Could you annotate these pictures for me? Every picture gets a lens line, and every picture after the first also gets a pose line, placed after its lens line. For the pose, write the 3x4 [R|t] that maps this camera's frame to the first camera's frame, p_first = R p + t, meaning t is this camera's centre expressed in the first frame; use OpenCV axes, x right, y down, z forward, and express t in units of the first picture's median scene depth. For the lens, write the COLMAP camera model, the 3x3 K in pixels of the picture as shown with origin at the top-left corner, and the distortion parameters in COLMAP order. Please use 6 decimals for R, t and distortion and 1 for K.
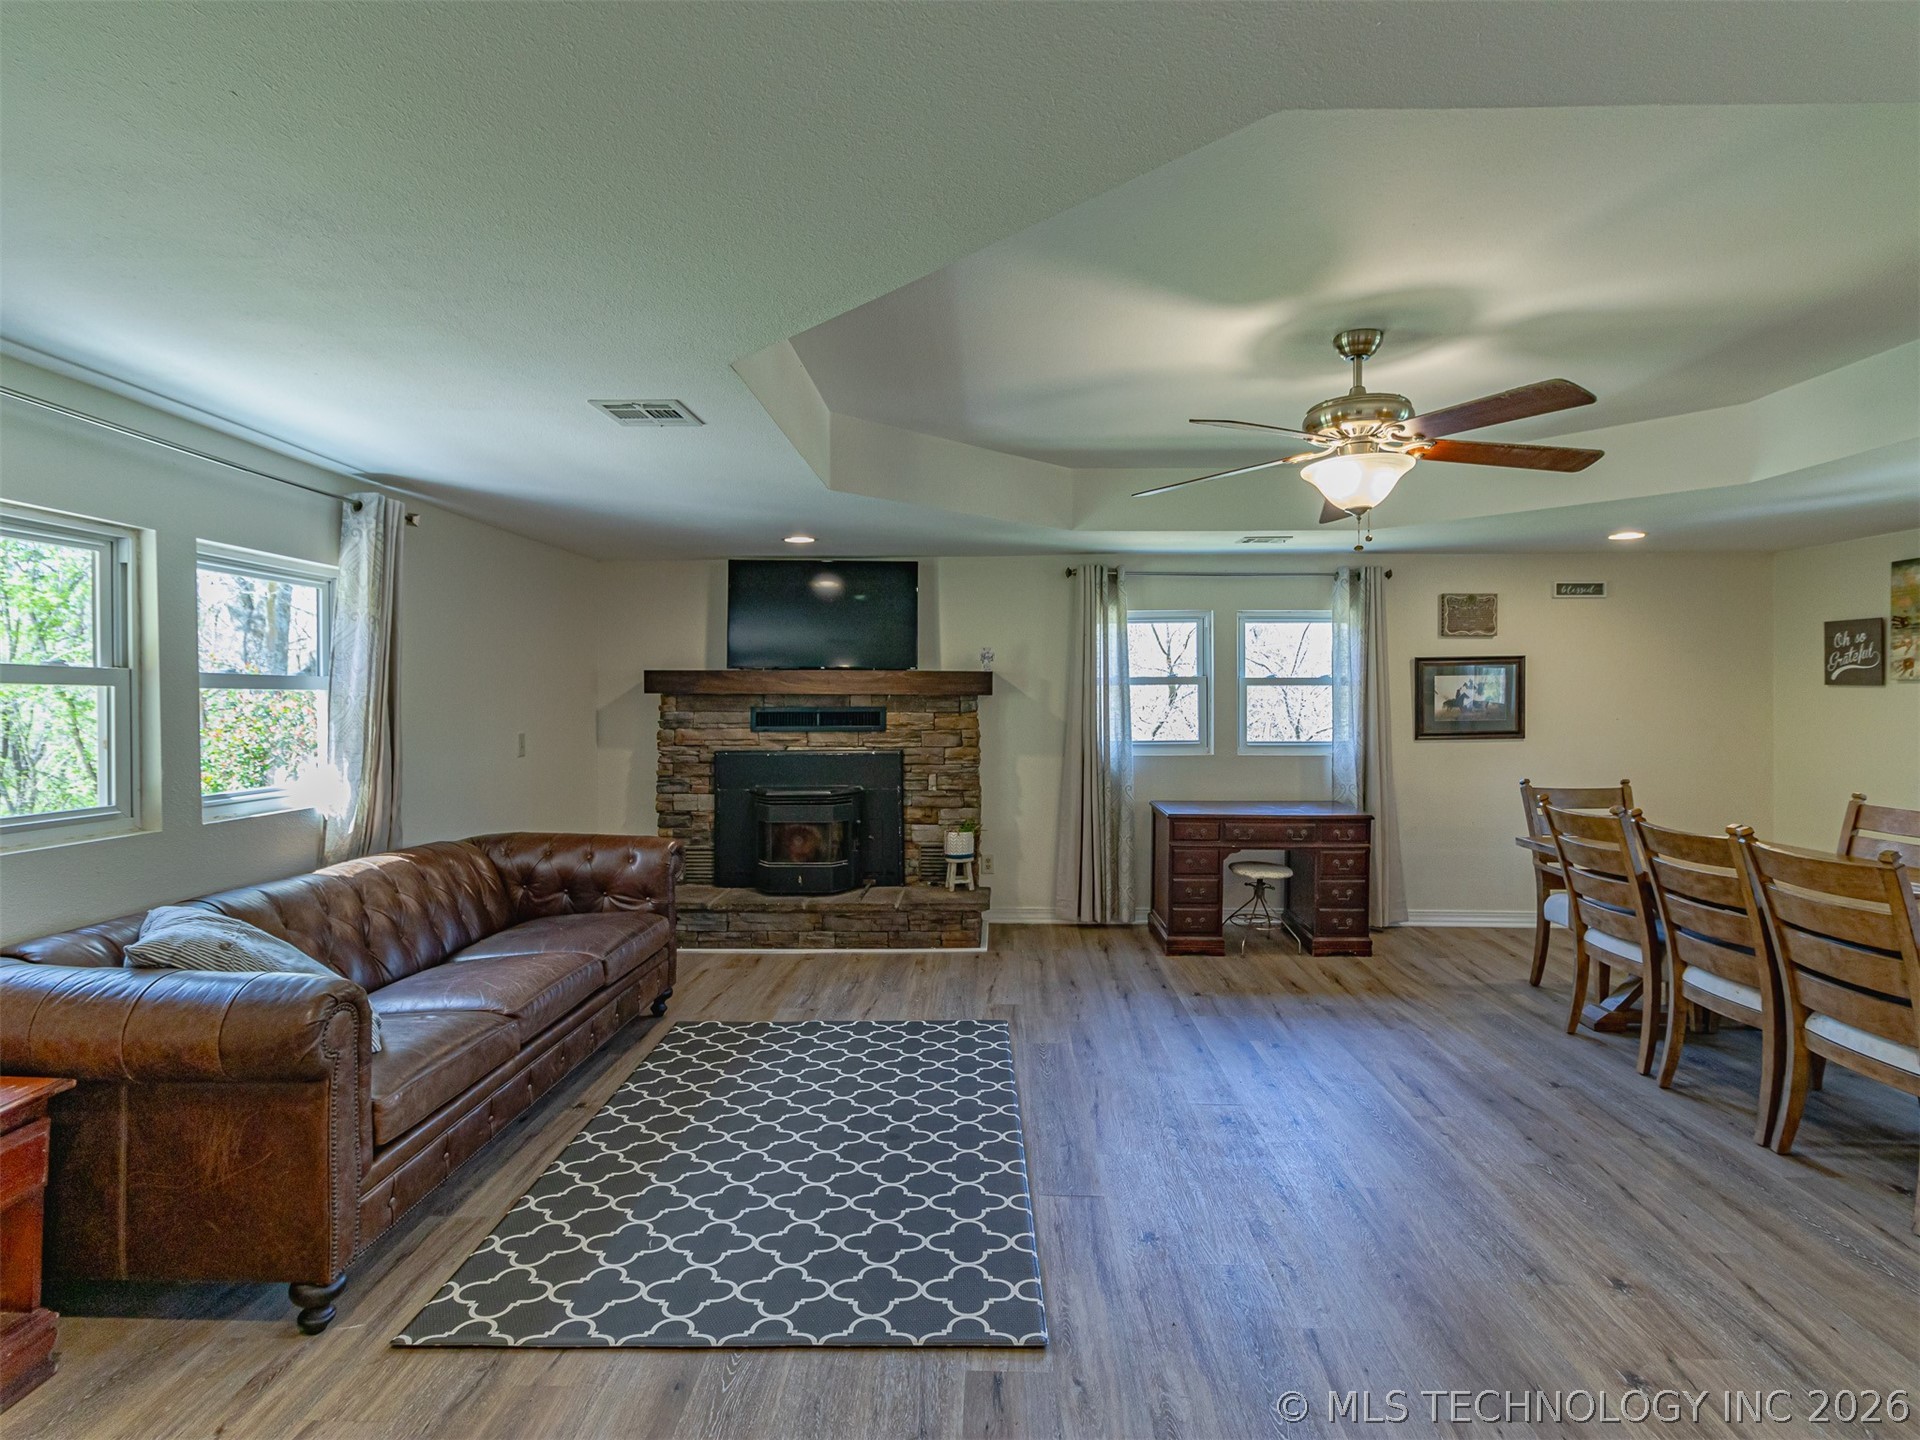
lens RADIAL K [[992.2, 0, 968.1], [0, 992.2, 707.8], [0, 0, 1]] dist [0.006495, 0.000161]
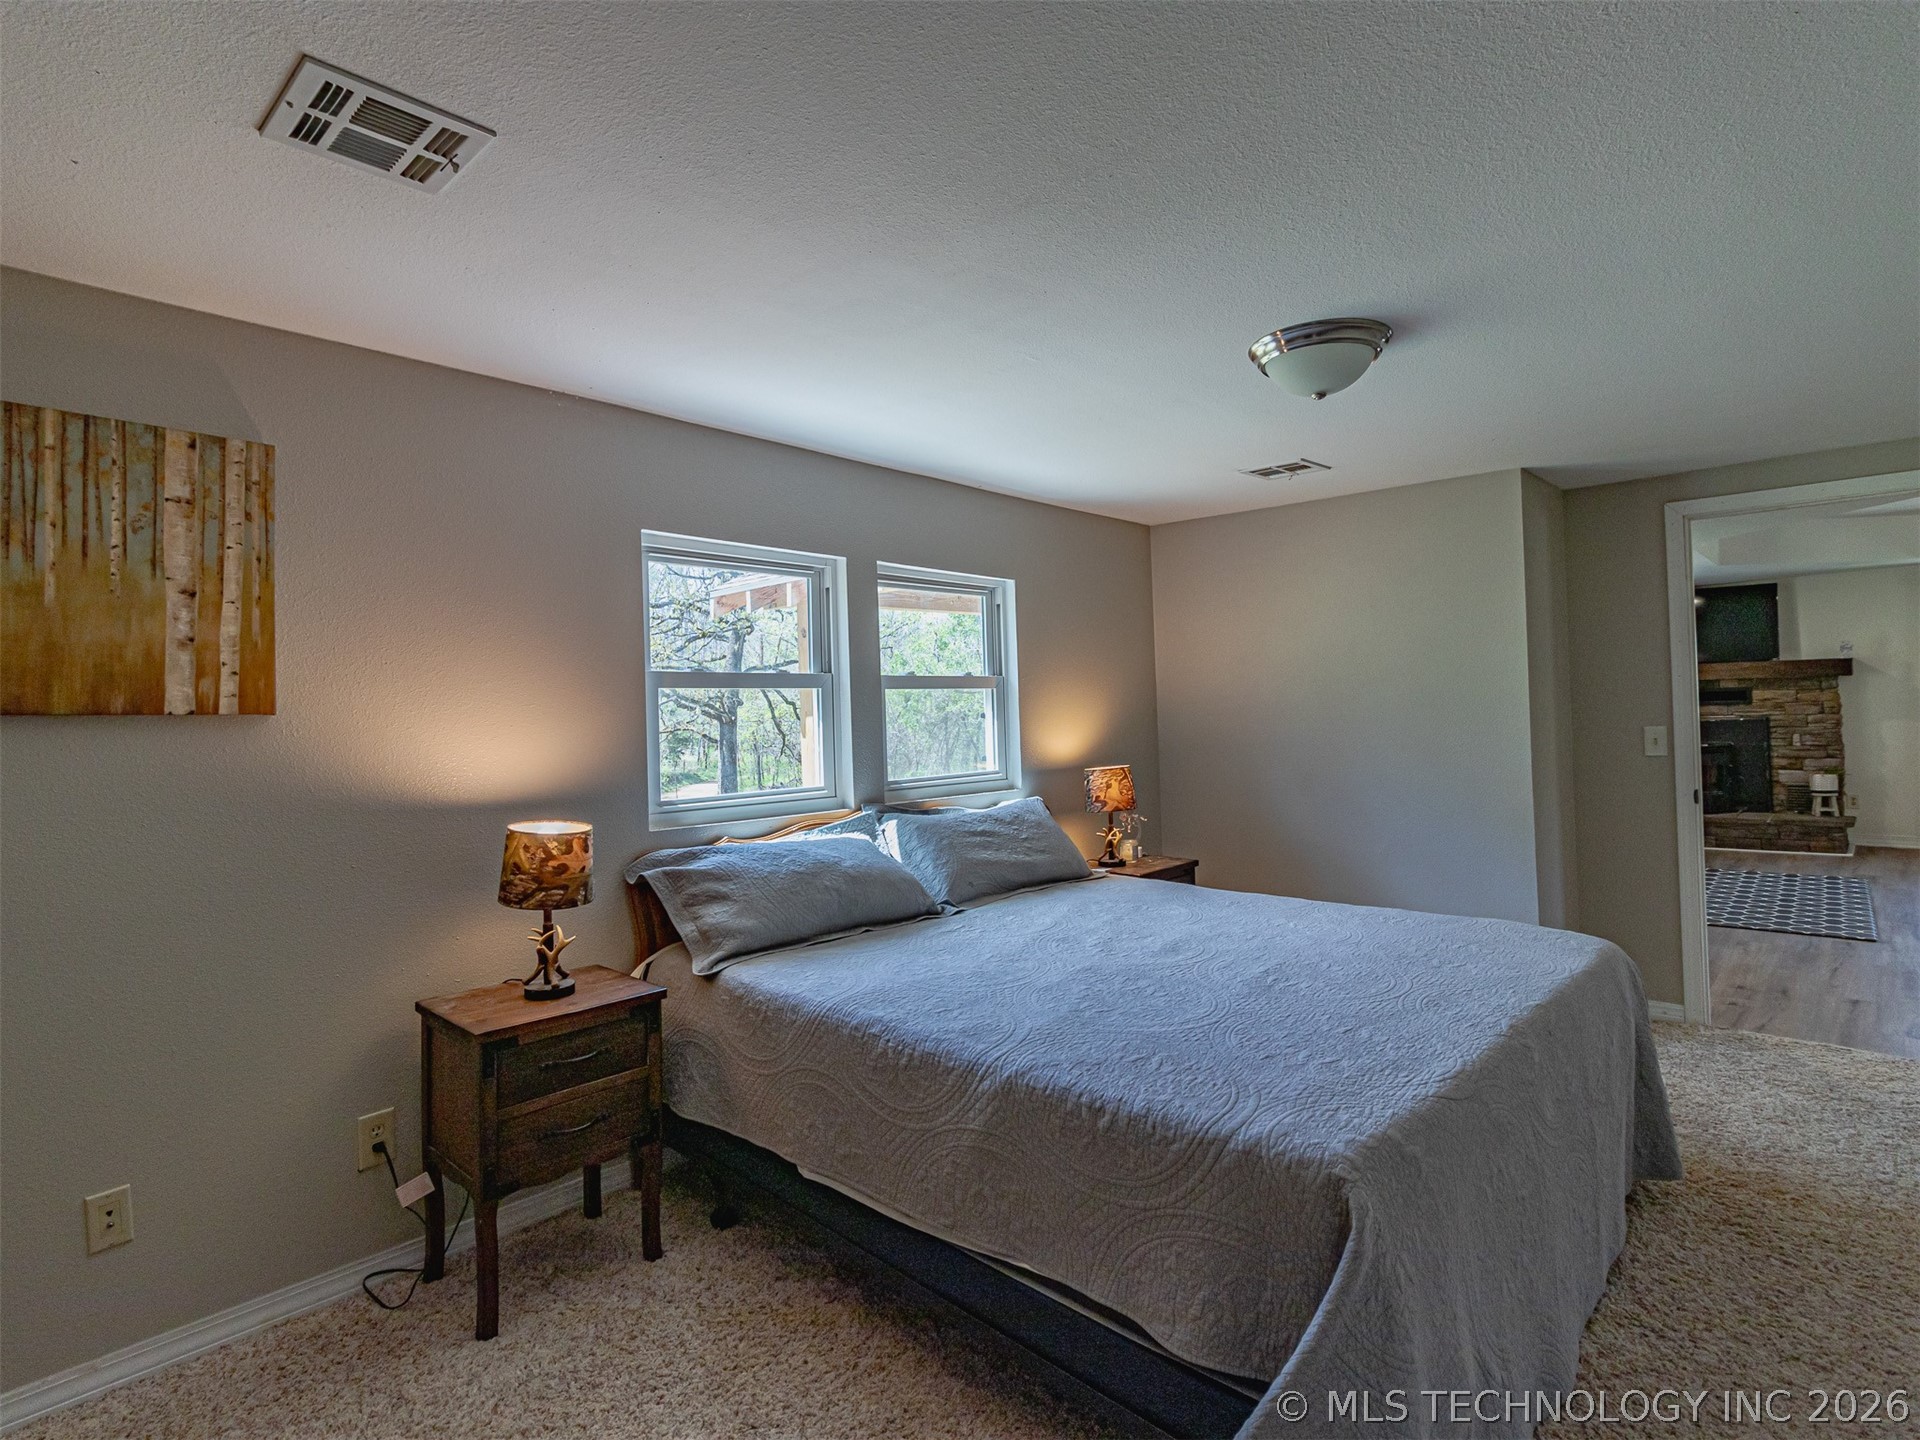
lens RADIAL K [[992.2, 0, 950.9], [0, 992.2, 701.5], [0, 0, 1]] dist [0.006495, 0.000161]
pose [[0.749814, -0.026943, -0.661100, 0.000667], [0.021751, 0.999634, -0.016069, 0.018420], [0.661291, -0.002331, 0.750126, -0.854241]]
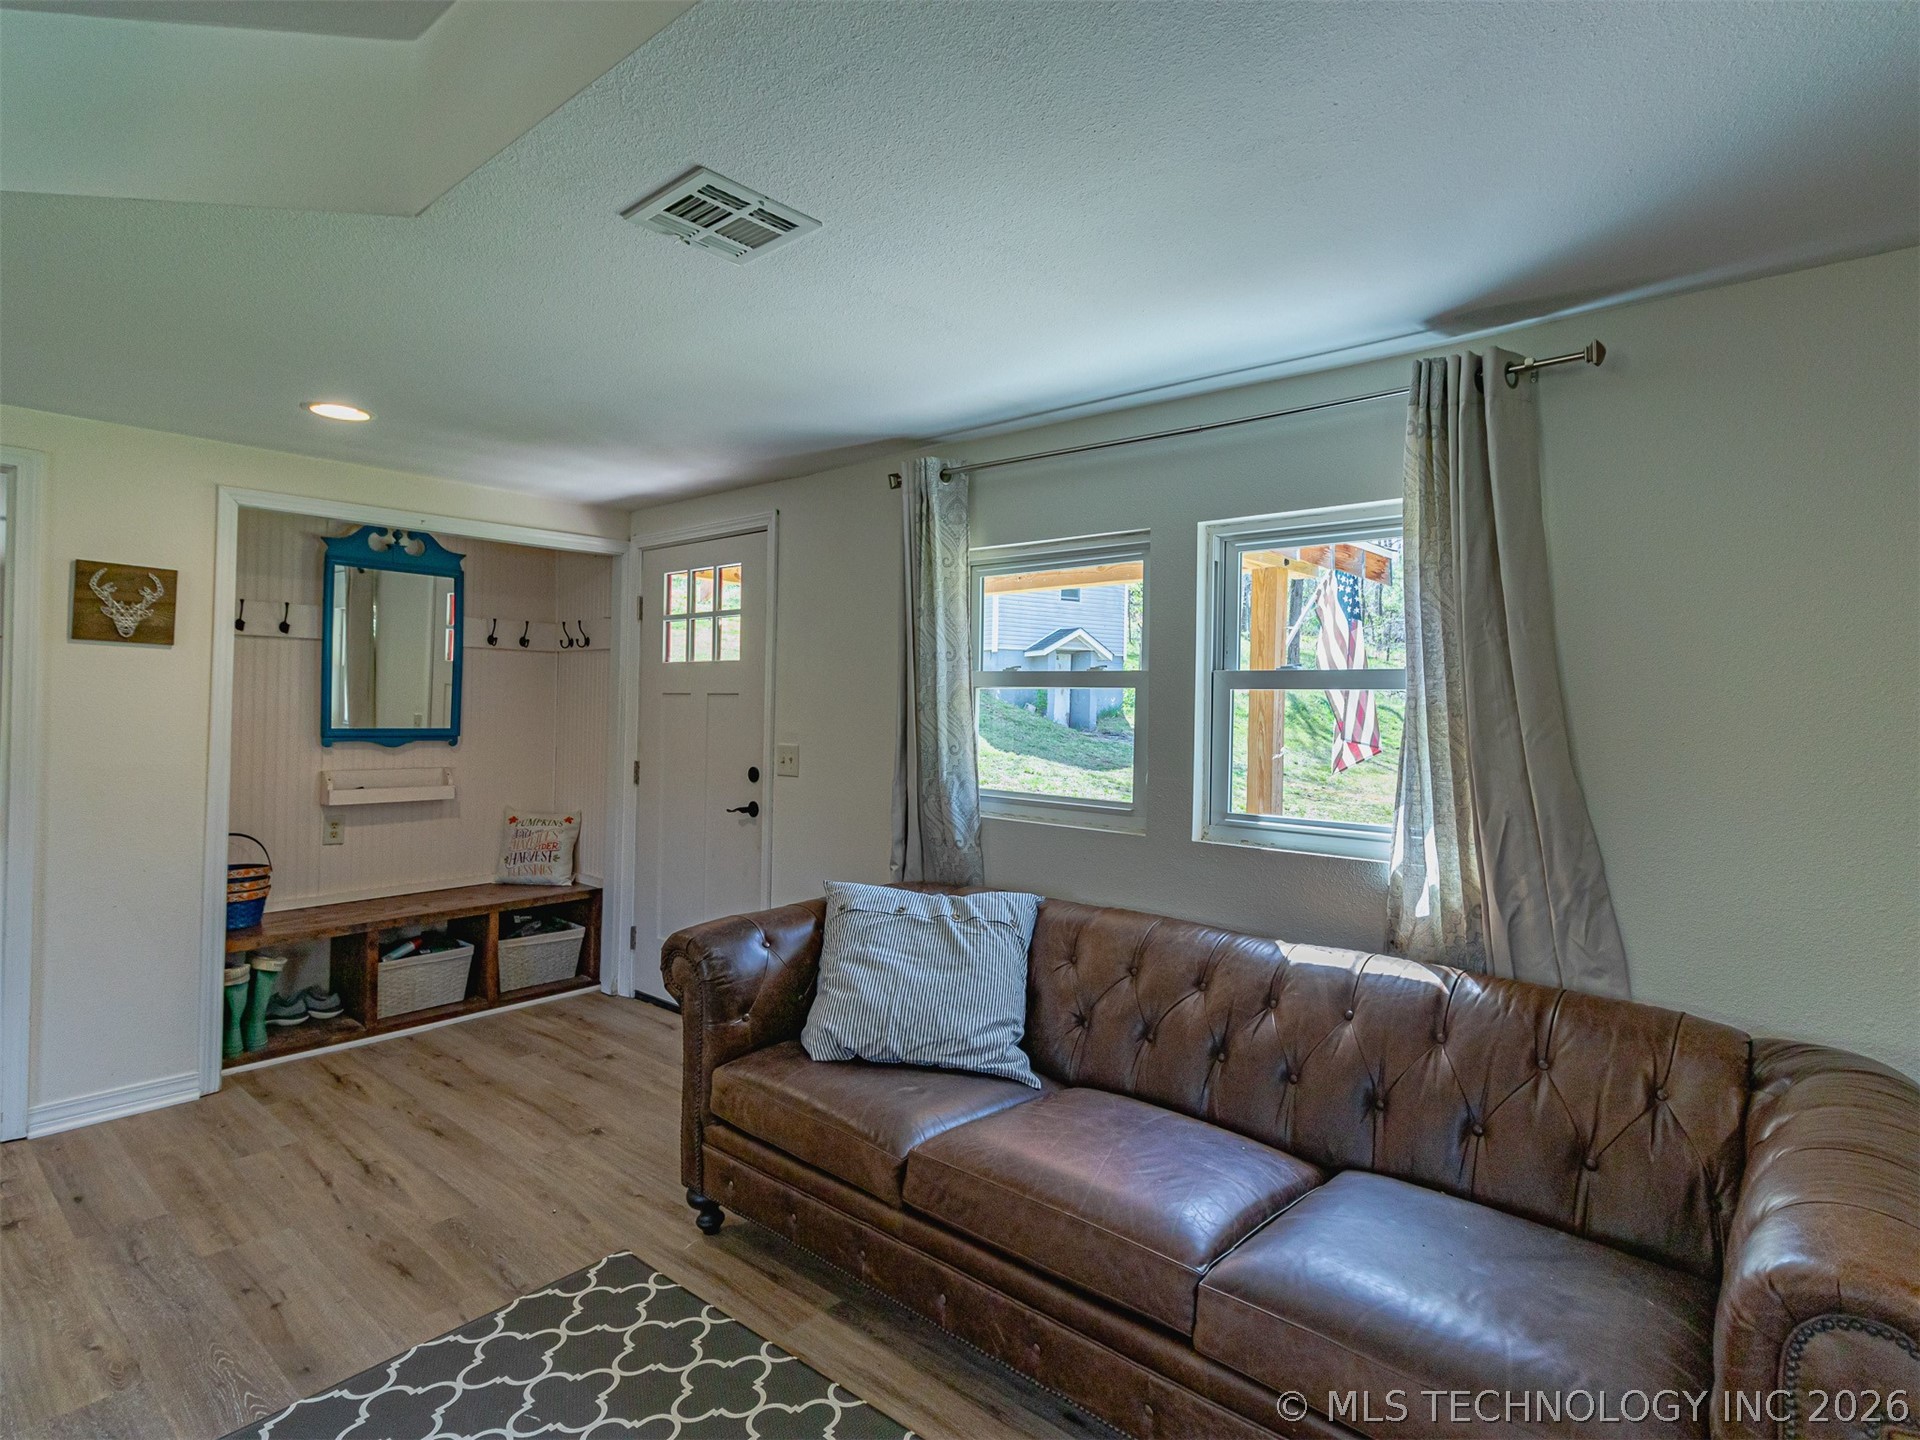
lens RADIAL K [[992.2, 0, 968.0], [0, 992.2, 706.7], [0, 0, 1]] dist [0.006495, 0.000161]
pose [[-0.630444, -0.011785, -0.776145, 0.026395], [-0.023852, 0.999707, 0.004194, -0.001577], [0.775868, 0.021157, -0.630540, 0.742683]]
